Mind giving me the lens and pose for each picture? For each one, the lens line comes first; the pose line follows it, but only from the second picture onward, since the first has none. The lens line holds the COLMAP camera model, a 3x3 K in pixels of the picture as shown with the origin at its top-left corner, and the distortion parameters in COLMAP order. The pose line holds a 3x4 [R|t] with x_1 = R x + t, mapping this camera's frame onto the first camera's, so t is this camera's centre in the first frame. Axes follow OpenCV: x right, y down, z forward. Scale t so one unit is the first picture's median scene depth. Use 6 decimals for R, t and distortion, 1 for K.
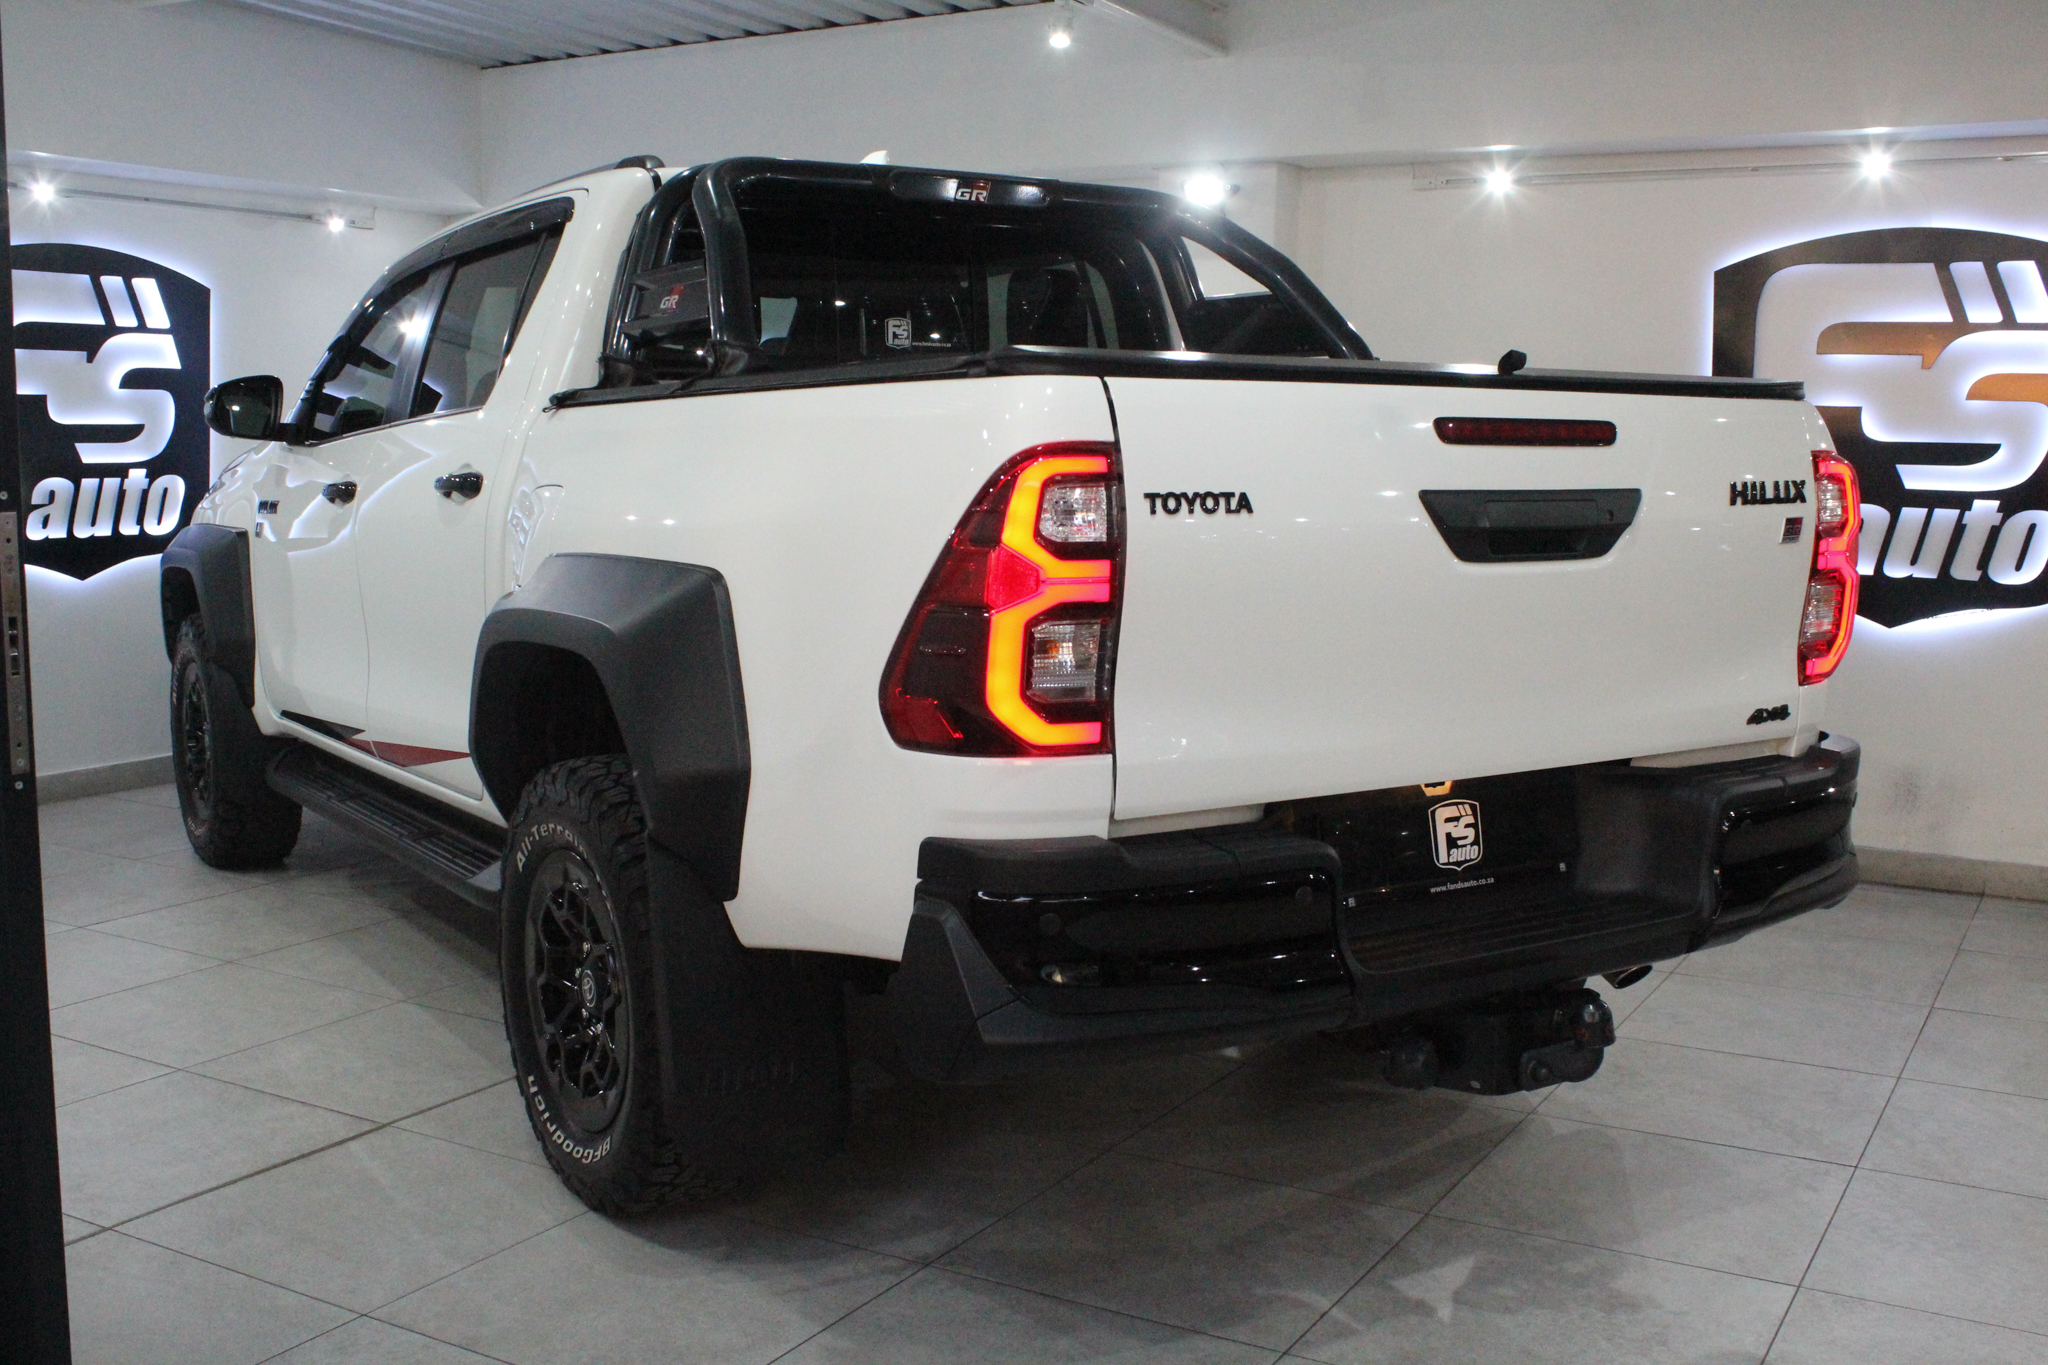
lens RADIAL K [[2115.1, 0, 1024.0], [0, 2115.1, 682.5], [0, 0, 1]] dist [-0.087451, 0.005389]
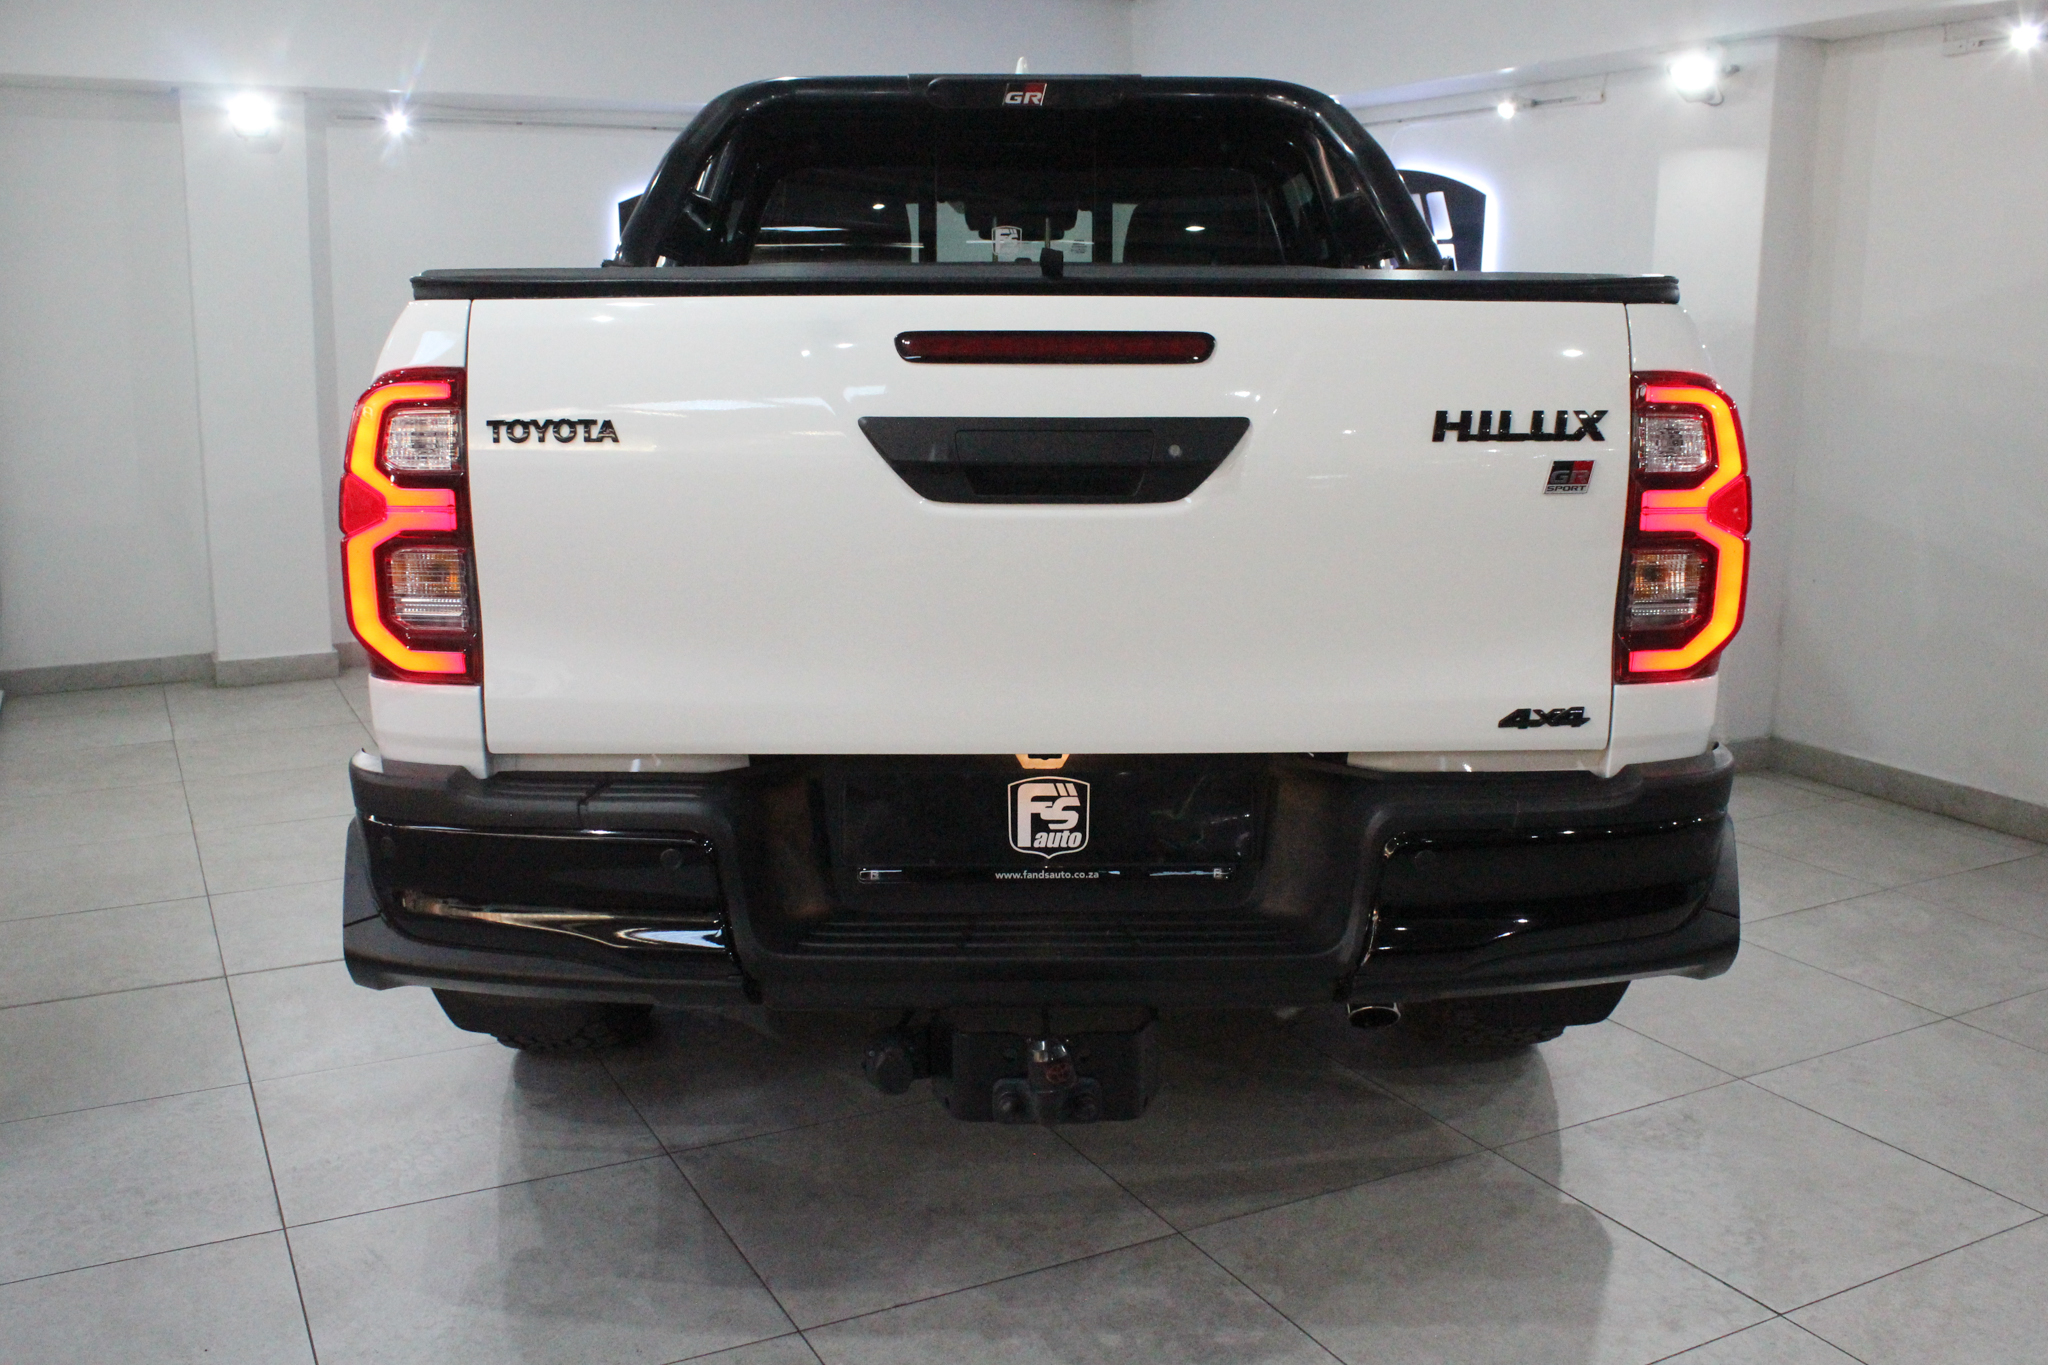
lens RADIAL K [[1901.8, 0, 1024.0], [0, 1901.8, 682.5], [0, 0, 1]] dist [-0.138882, 0.106729]
pose [[0.829272, 0.096346, -0.550477, 0.631699], [-0.058711, 0.994596, 0.085631, -0.049524], [0.555752, -0.038693, 0.830447, 0.356038]]
